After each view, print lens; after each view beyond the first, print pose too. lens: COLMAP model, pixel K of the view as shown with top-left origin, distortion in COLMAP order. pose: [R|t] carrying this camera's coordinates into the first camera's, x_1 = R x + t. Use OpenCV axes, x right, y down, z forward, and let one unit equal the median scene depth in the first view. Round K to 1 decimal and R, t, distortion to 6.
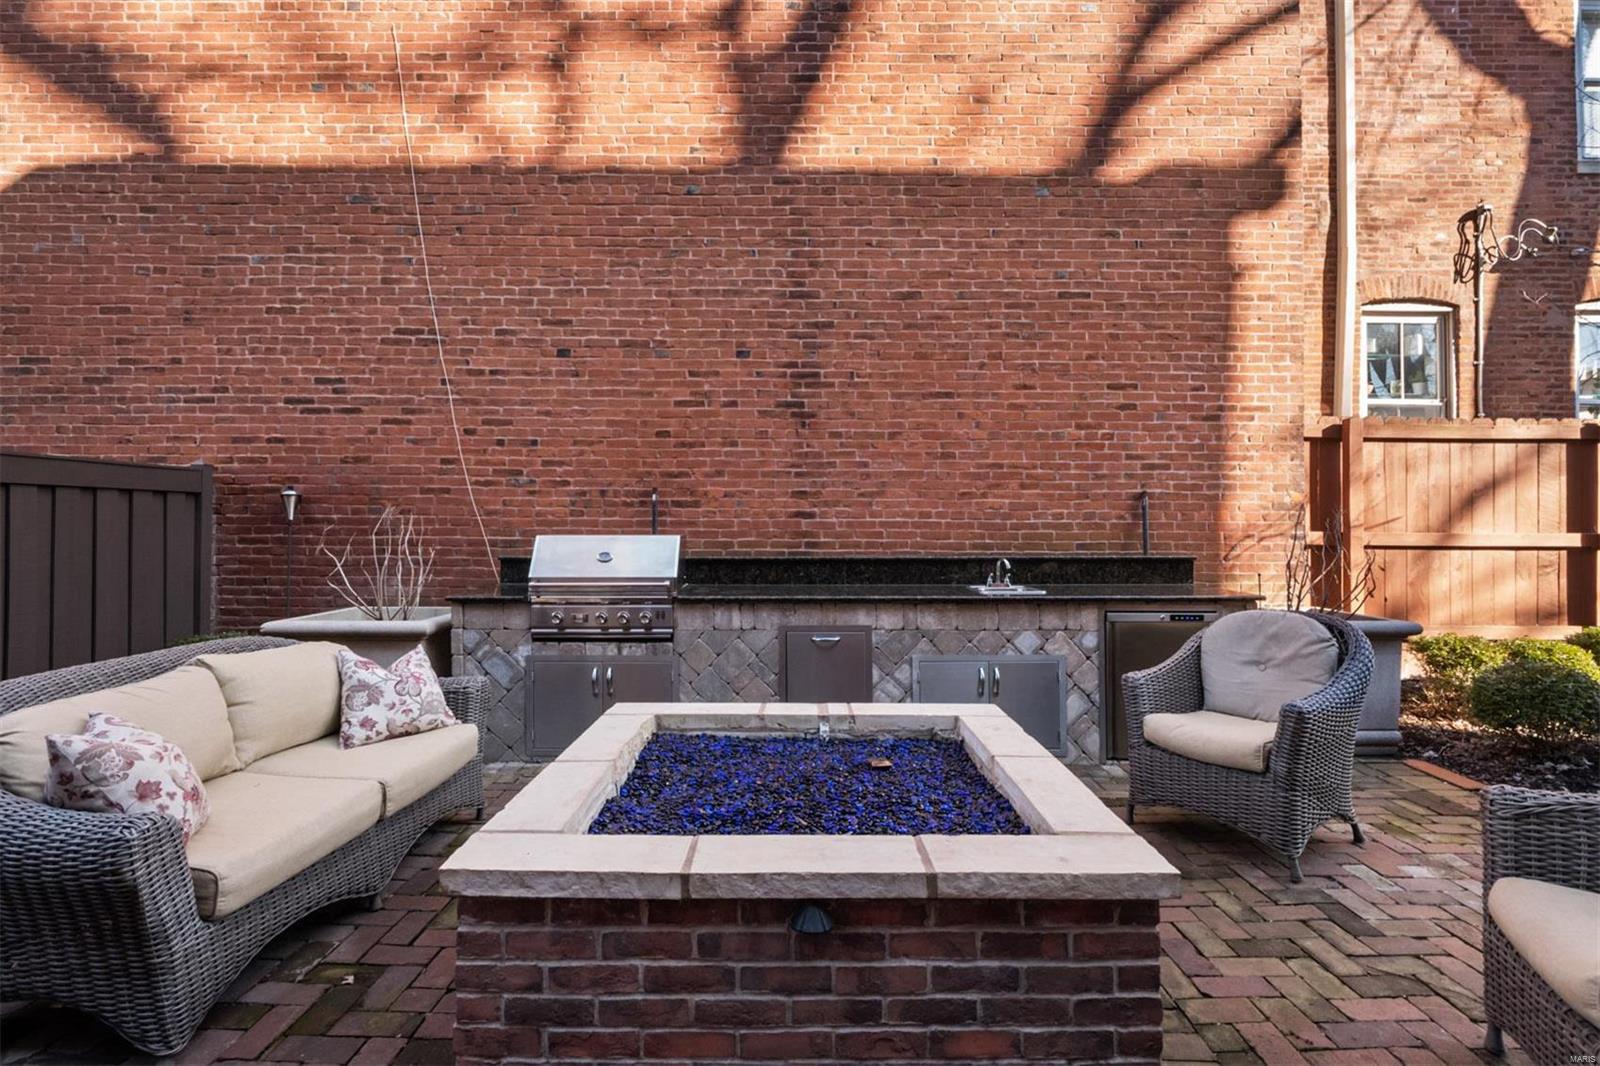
lens RADIAL K [[784.8, 0, 801.0], [0, 784.8, 525.4], [0, 0, 1]] dist [0.005424, -0.005063]
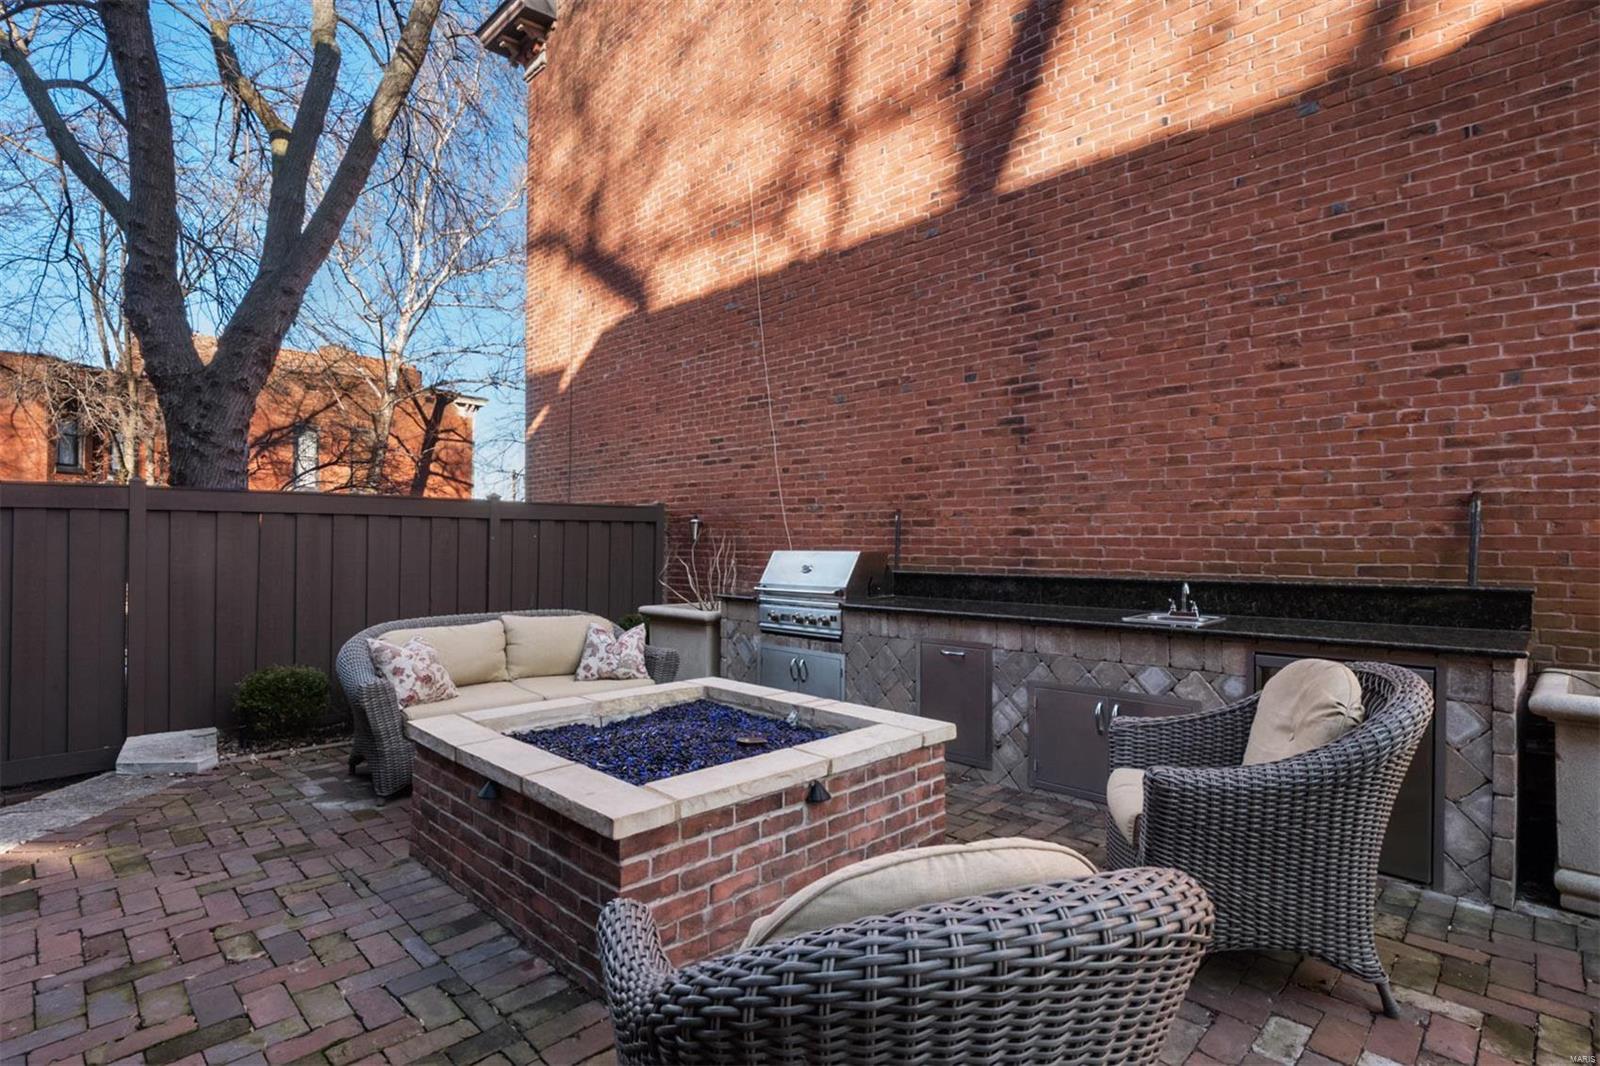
lens RADIAL K [[784.8, 0, 791.0], [0, 784.8, 542.2], [0, 0, 1]] dist [0.005424, -0.005063]
pose [[0.706763, -0.001723, -0.707449, 0.493856], [-0.000022, 0.999997, -0.002457, 0.001675], [0.707451, 0.001752, 0.706761, 0.099666]]
